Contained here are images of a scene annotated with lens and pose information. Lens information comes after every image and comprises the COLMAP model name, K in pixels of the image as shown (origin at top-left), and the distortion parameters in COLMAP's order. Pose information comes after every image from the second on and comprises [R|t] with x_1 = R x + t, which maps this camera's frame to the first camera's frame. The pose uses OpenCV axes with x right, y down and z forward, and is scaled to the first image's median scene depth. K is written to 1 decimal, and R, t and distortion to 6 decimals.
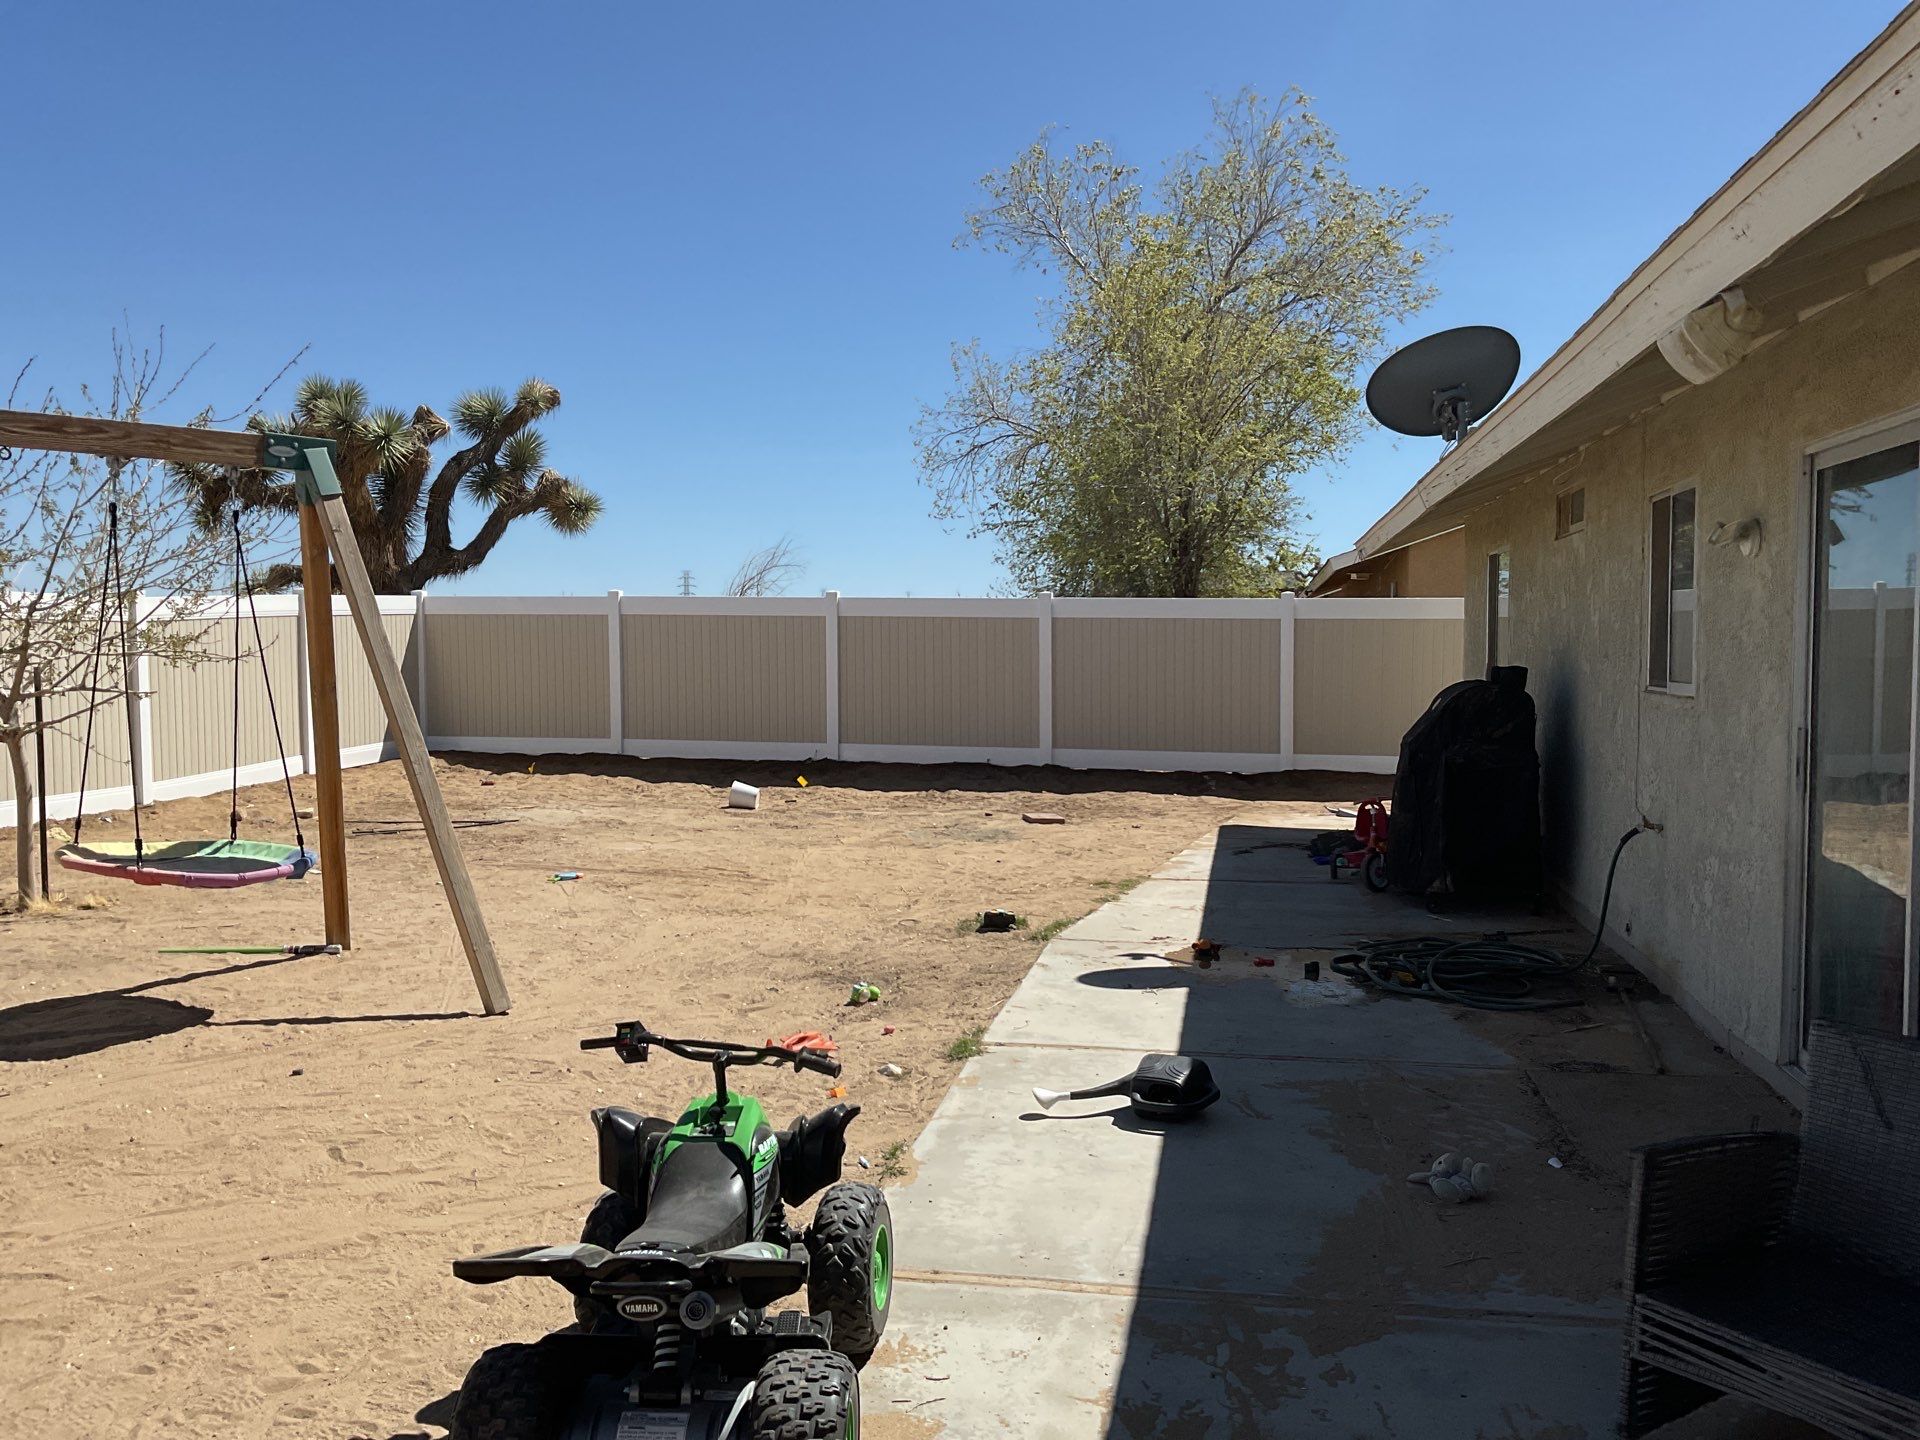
lens RADIAL K [[1568.3, 0, 957.3], [0, 1568.3, 724.6], [0, 0, 1]] dist [0.083740, -0.162768]
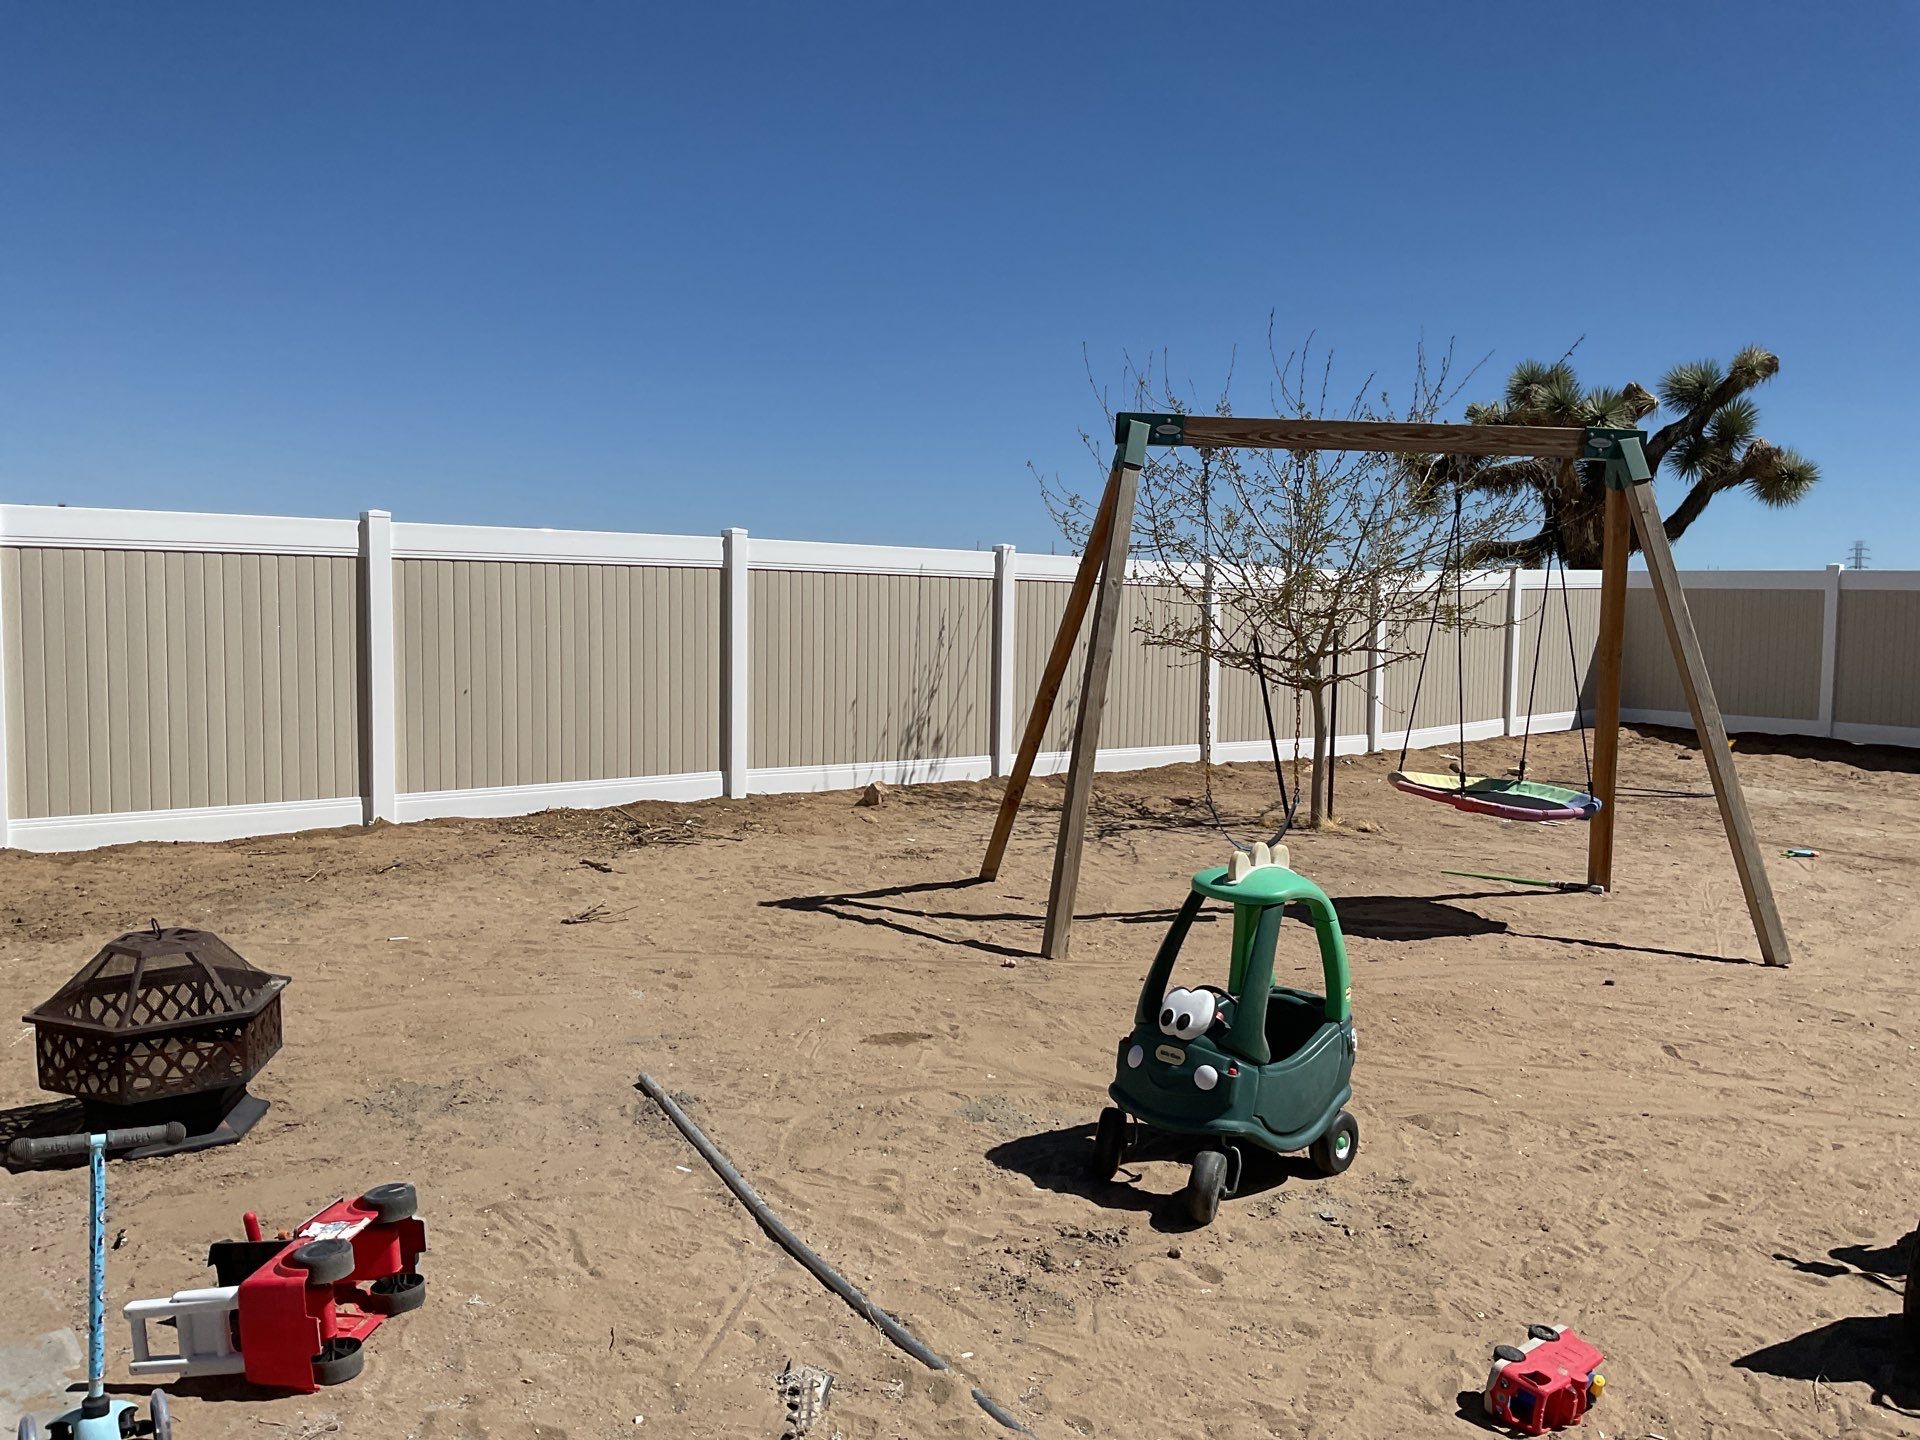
lens RADIAL K [[1568.3, 0, 957.3], [0, 1568.3, 724.6], [0, 0, 1]] dist [0.083740, -0.162768]
pose [[0.776506, 0.062789, -0.626974, -0.042091], [-0.052709, 0.998008, 0.034667, 0.009376], [0.627902, 0.006128, 0.778269, -0.118199]]
